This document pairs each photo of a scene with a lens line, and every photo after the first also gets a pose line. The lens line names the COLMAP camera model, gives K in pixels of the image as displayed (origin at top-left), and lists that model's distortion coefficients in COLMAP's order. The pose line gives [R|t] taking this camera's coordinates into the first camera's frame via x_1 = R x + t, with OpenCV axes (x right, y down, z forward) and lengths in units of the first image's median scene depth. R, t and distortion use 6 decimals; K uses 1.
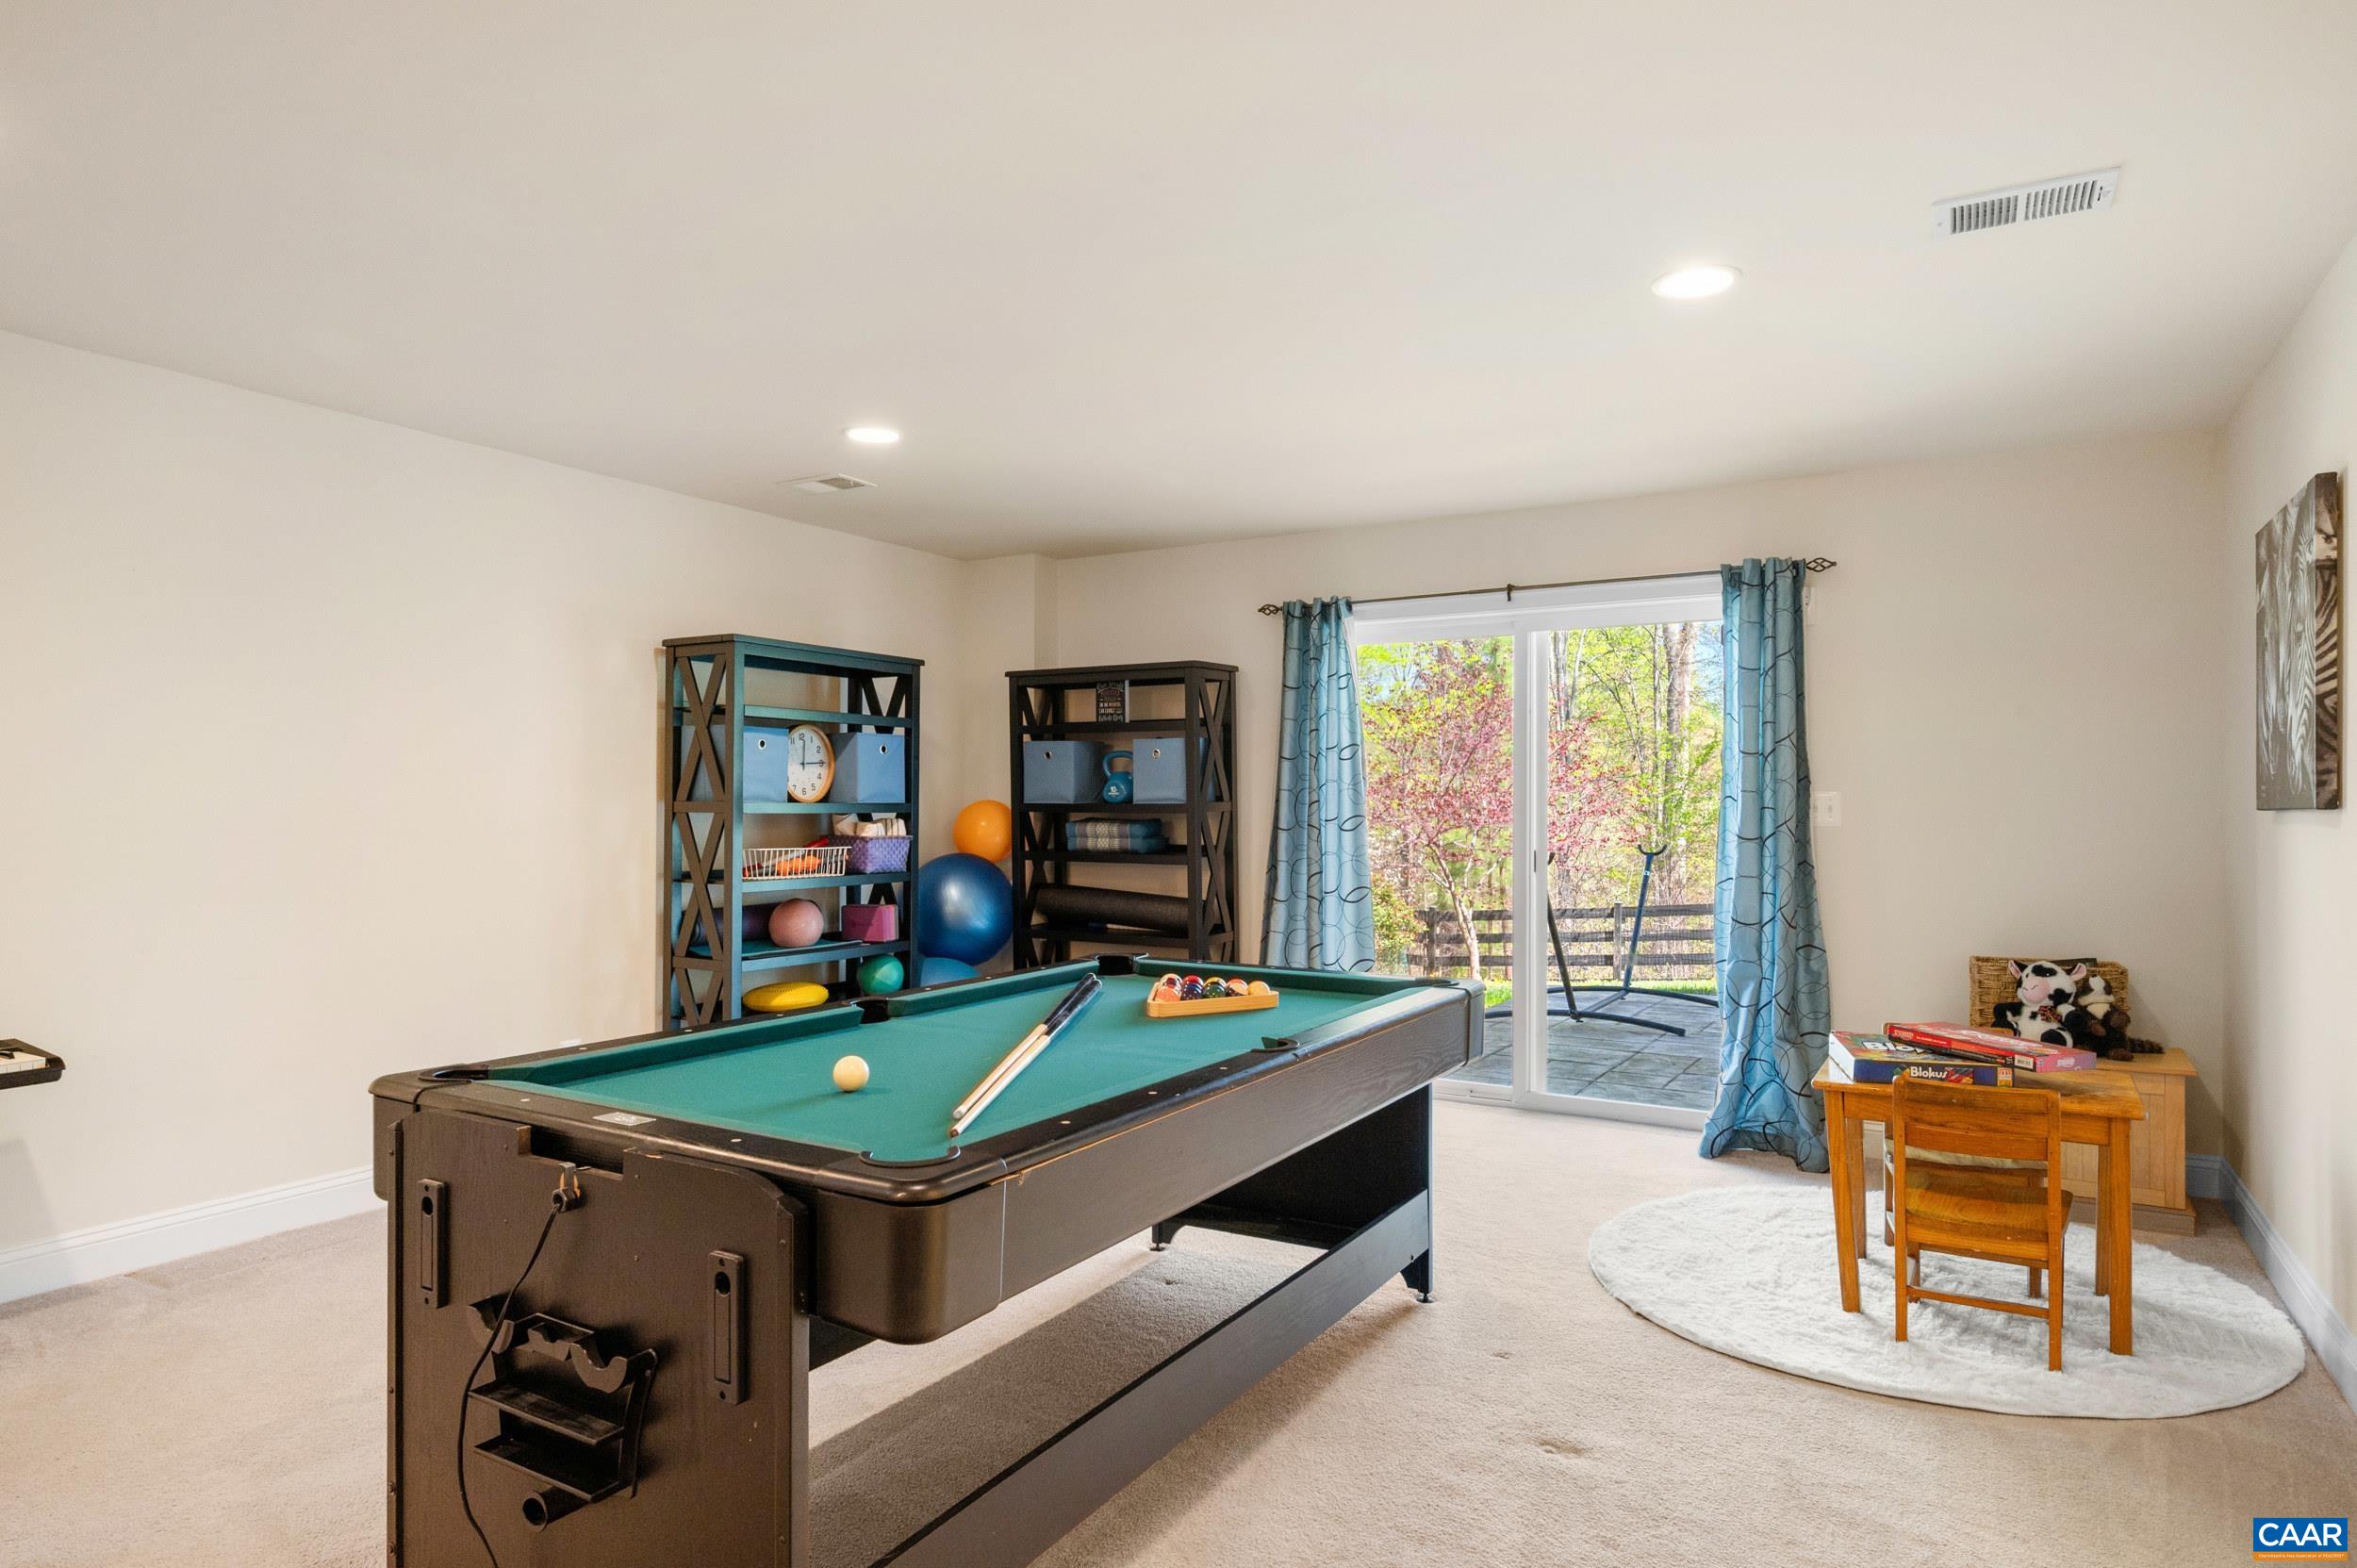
lens RADIAL K [[1382.5, 0, 1176.6], [0, 1382.5, 803.4], [0, 0, 1]] dist [0.003871, 0.001455]
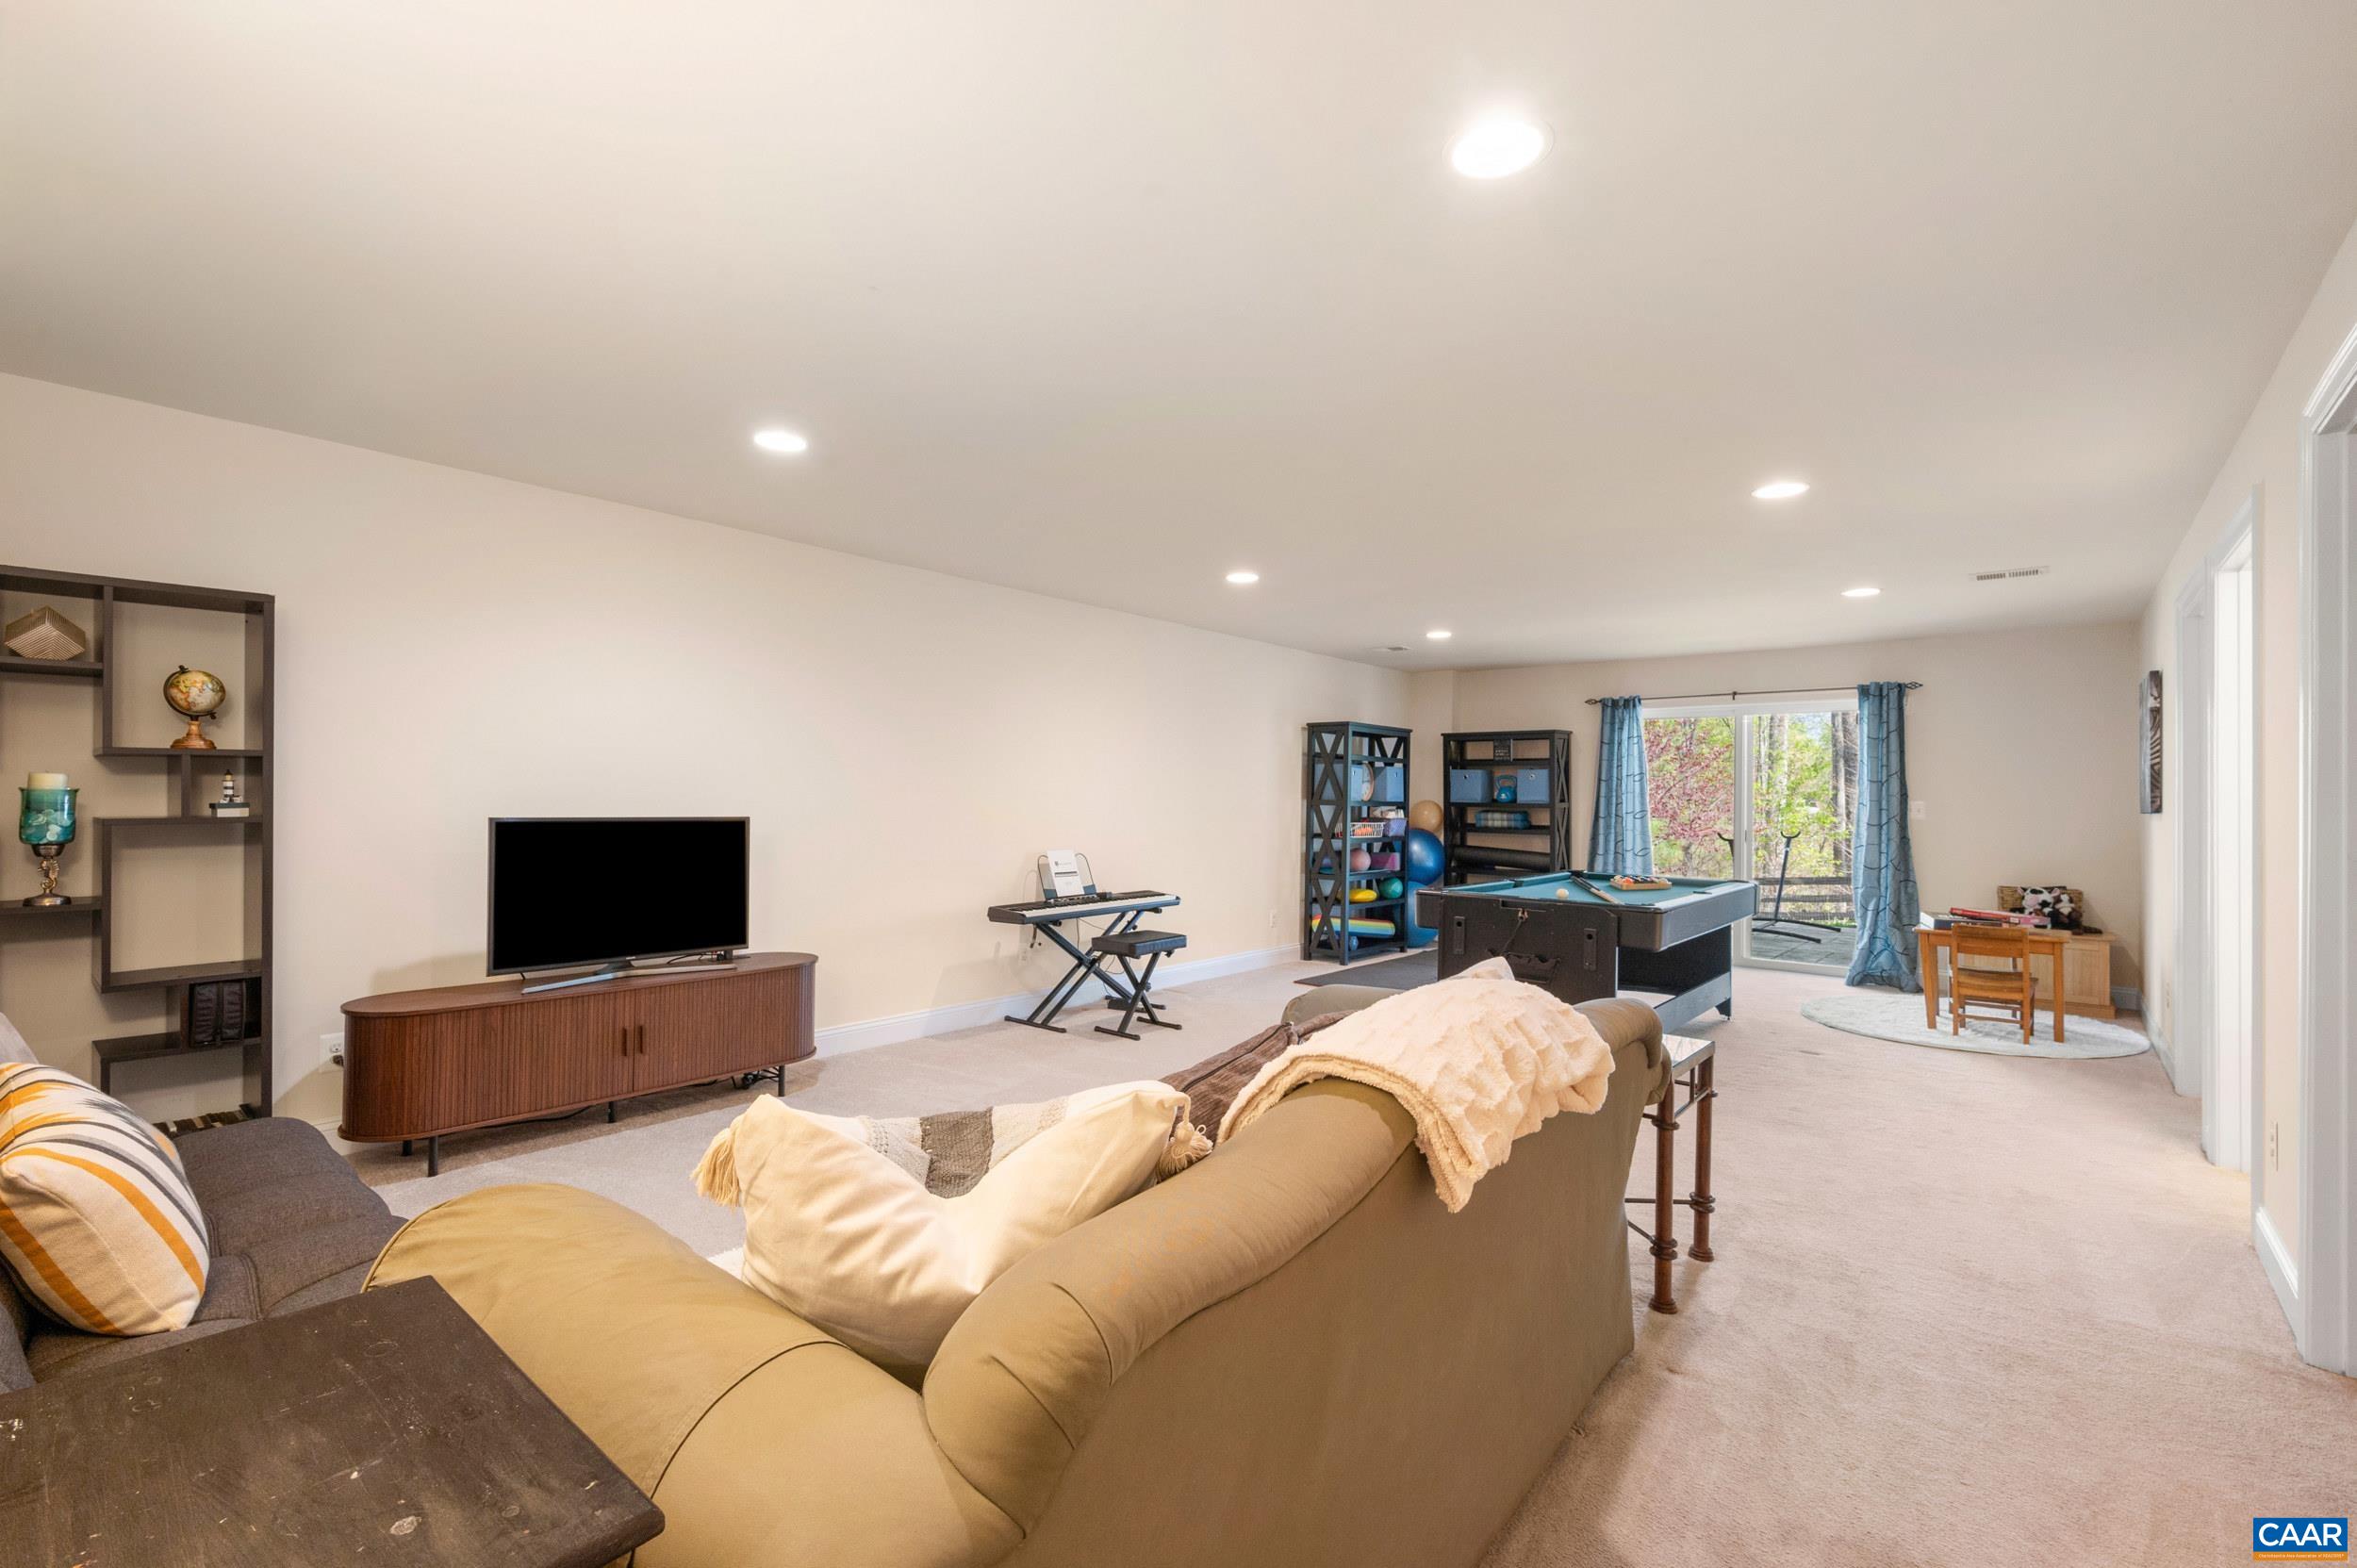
lens RADIAL K [[1049.4, 0, 1172.5], [0, 1049.4, 786.0], [0, 0, 1]] dist [0.000602, -0.000071]
pose [[0.985739, 0.008467, -0.168066, -0.309529], [-0.010564, 0.999877, -0.011592, -0.001832], [0.167947, 0.013202, 0.985708, -0.621551]]
